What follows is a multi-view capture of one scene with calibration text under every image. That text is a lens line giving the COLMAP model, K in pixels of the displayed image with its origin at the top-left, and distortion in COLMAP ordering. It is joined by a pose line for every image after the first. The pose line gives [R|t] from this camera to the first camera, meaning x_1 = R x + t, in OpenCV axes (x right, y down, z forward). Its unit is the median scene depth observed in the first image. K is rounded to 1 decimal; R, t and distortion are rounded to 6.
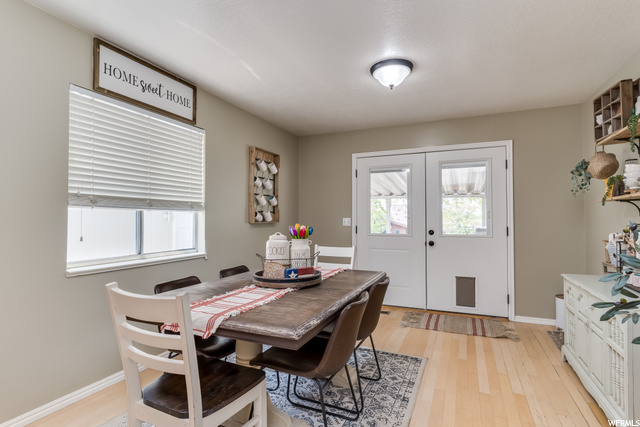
lens RADIAL K [[326.9, 0, 320.0], [0, 326.9, 213.5], [0, 0, 1]] dist [0.003296, 0.000835]
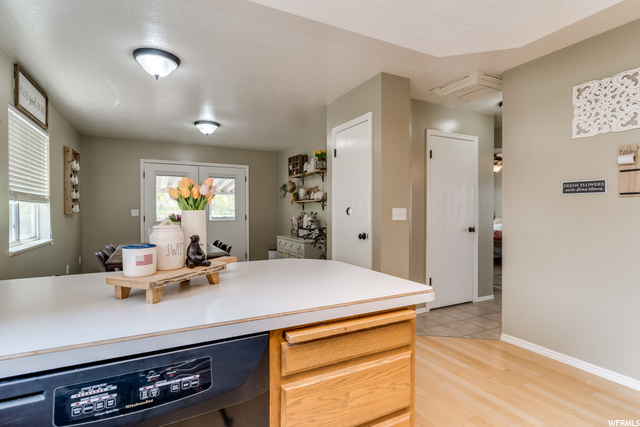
lens RADIAL K [[326.9, 0, 320.0], [0, 326.9, 213.5], [0, 0, 1]] dist [0.003296, 0.000835]
pose [[0.619495, -0.007879, 0.784961, -0.701924], [-0.014322, 0.999670, 0.021338, -0.011657], [-0.784870, -0.024461, 0.619177, -0.502772]]
